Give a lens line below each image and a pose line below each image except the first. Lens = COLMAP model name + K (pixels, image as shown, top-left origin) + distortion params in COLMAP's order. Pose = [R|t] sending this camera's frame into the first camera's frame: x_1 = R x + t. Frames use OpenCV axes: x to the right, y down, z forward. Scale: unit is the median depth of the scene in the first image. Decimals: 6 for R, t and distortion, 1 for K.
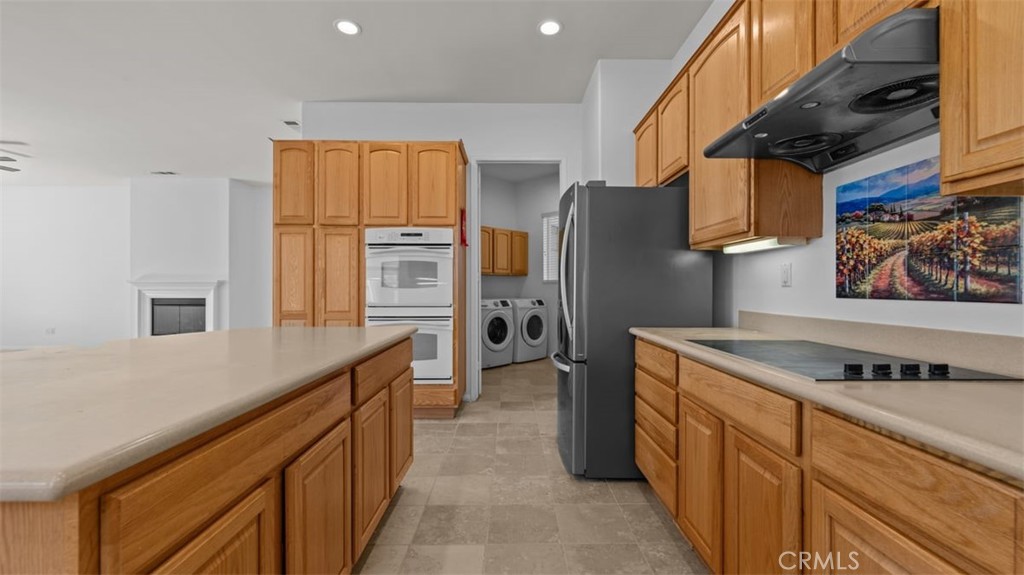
lens RADIAL K [[414.3, 0, 513.8], [0, 414.3, 290.0], [0, 0, 1]] dist [0.001261, 0.000155]
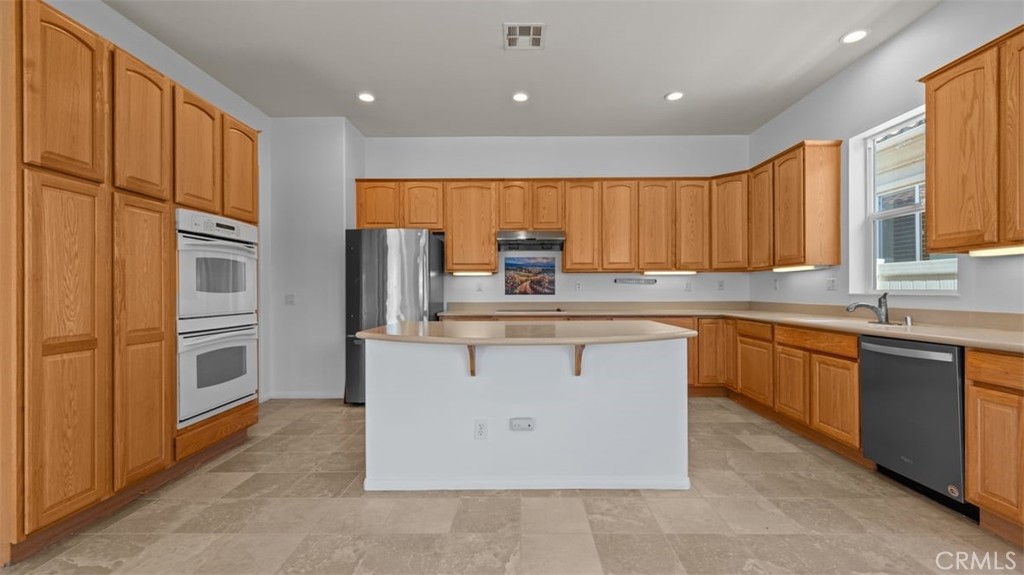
lens RADIAL K [[414.3, 0, 513.8], [0, 414.3, 290.0], [0, 0, 1]] dist [0.001261, 0.000155]
pose [[0.022407, 0.001992, 0.999747, -2.833009], [0.007526, 0.999969, -0.002161, -0.009600], [-0.999721, 0.007573, 0.022392, 1.126515]]
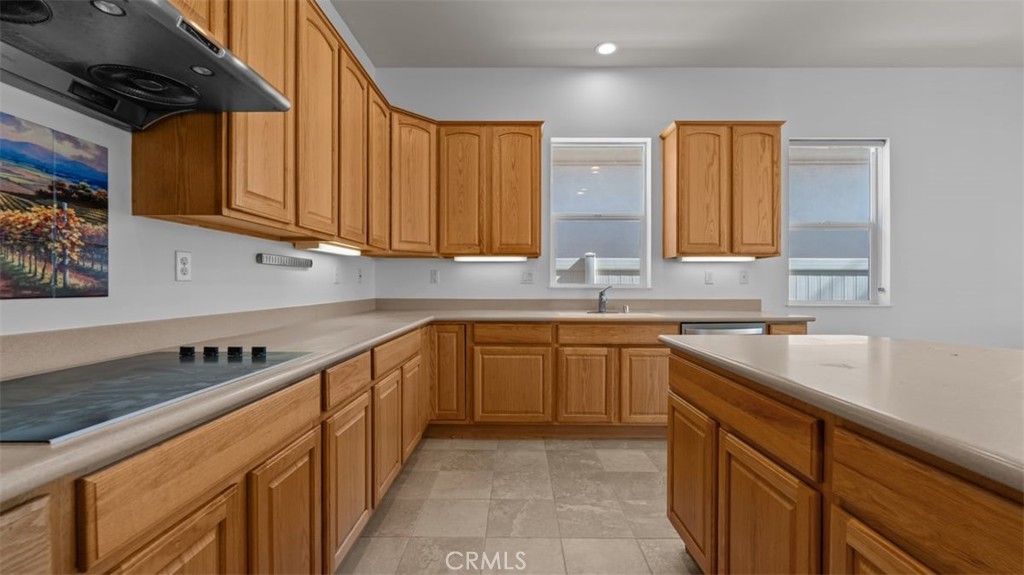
lens RADIAL K [[414.3, 0, 513.8], [0, 414.3, 290.0], [0, 0, 1]] dist [0.001261, 0.000155]
pose [[-0.999905, -0.001690, 0.013707, 0.052949], [-0.001455, 0.999852, 0.017141, -0.005867], [-0.013734, 0.017119, -0.999759, 1.788618]]
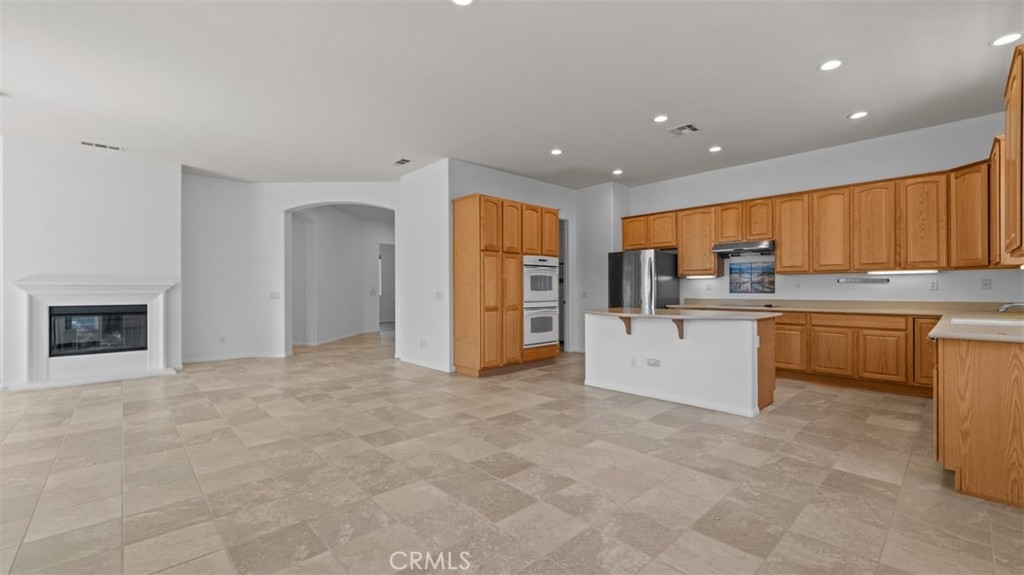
lens RADIAL K [[406.8, 0, 517.5], [0, 406.8, 289.1], [0, 0, 1]] dist [-0.010619, 0.000008]
pose [[0.732624, -0.001426, 0.680632, -4.032762], [0.006215, 0.999970, -0.004595, -0.014538], [-0.680605, 0.007597, 0.732611, -0.491122]]
